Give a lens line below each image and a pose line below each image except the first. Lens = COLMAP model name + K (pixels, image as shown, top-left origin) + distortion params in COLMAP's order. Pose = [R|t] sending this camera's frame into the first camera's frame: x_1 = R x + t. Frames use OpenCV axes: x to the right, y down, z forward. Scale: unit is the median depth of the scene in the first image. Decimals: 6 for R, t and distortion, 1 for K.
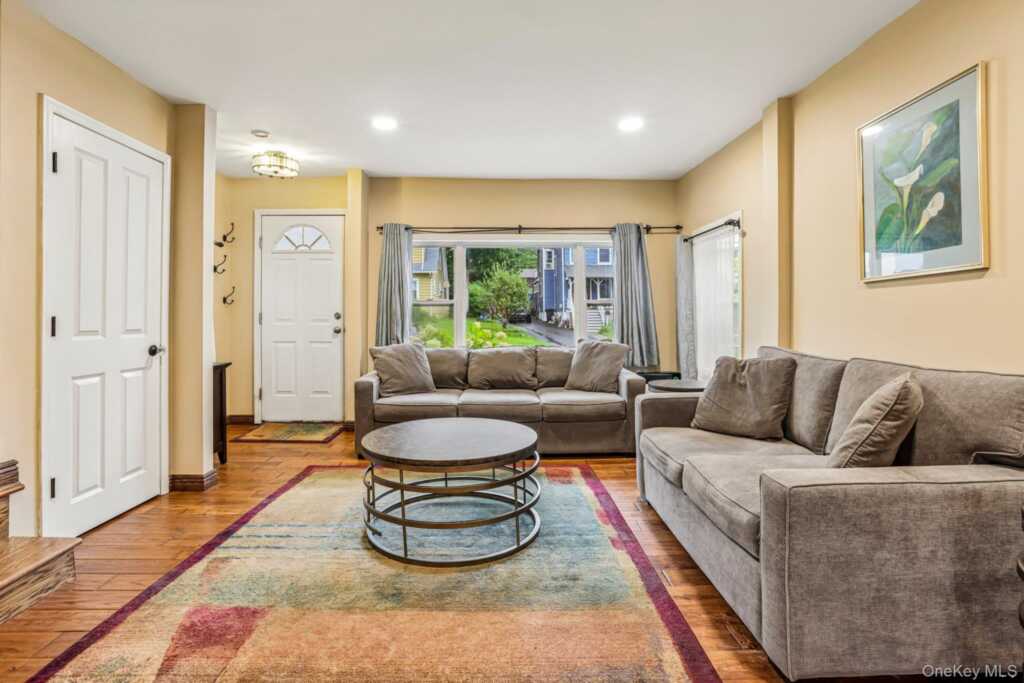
lens RADIAL K [[533.6, 0, 500.4], [0, 533.6, 318.3], [0, 0, 1]] dist [-0.036907, 0.011764]
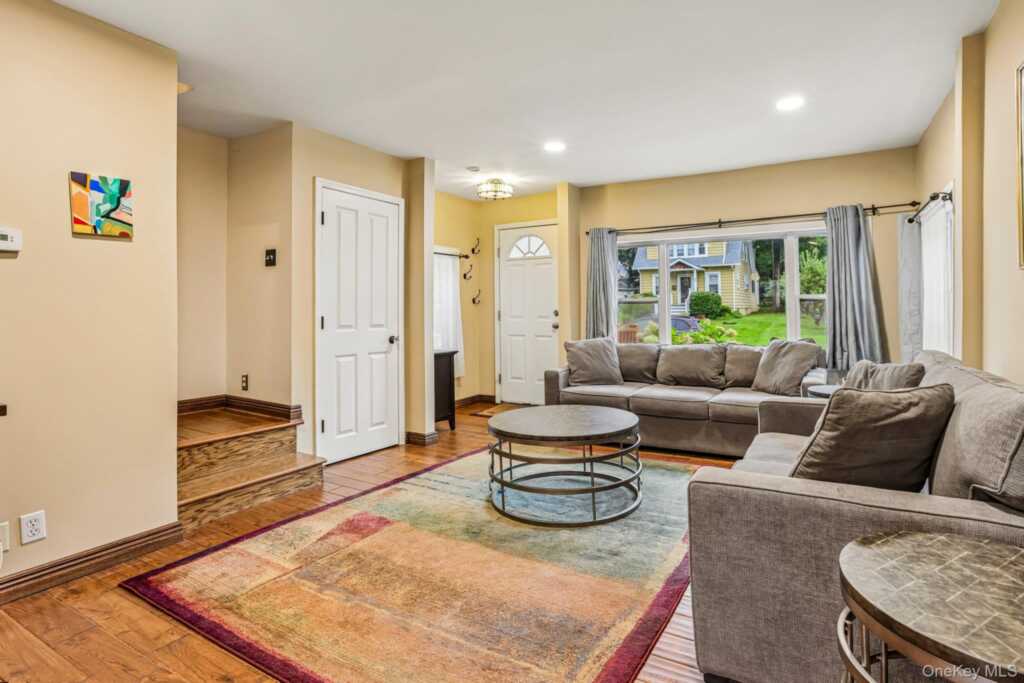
lens RADIAL K [[537.6, 0, 505.6], [0, 537.6, 305.3], [0, 0, 1]] dist [-0.054879, 0.008465]
pose [[0.841730, -0.013049, -0.539741, 0.357030], [0.004729, 0.999848, -0.016799, -0.004650], [0.539878, 0.011588, 0.841663, -0.035308]]
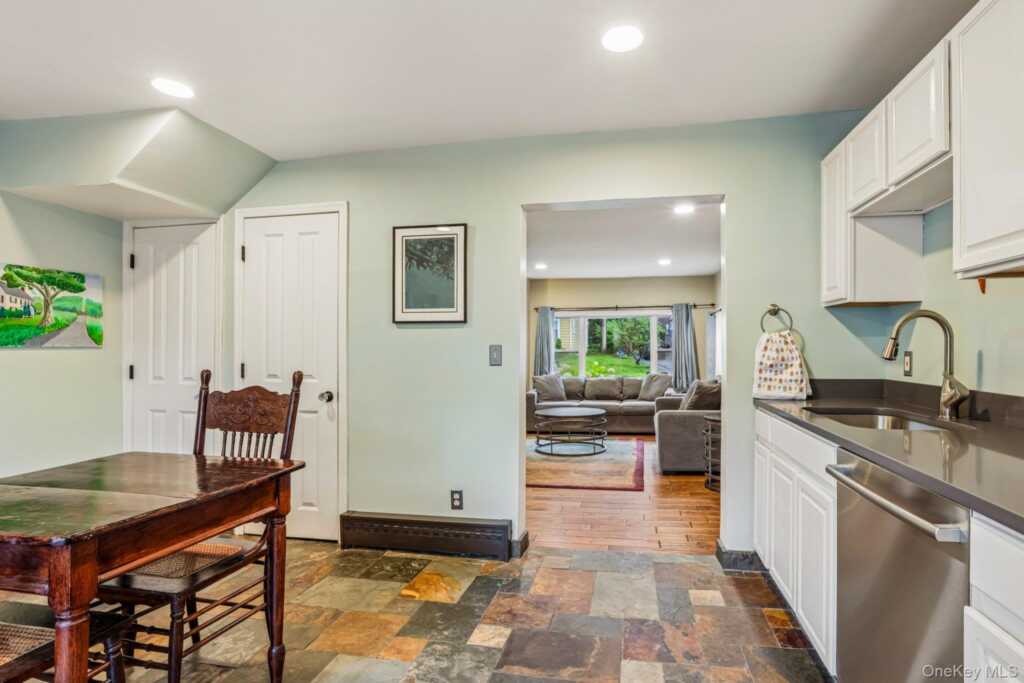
lens RADIAL K [[533.6, 0, 545.3], [0, 533.6, 349.5], [0, 0, 1]] dist [-0.036907, 0.011764]
pose [[0.983860, -0.003463, -0.178904, 0.185458], [0.001867, 0.999957, -0.009086, -0.030921], [0.178928, 0.008605, 0.983825, -1.135451]]
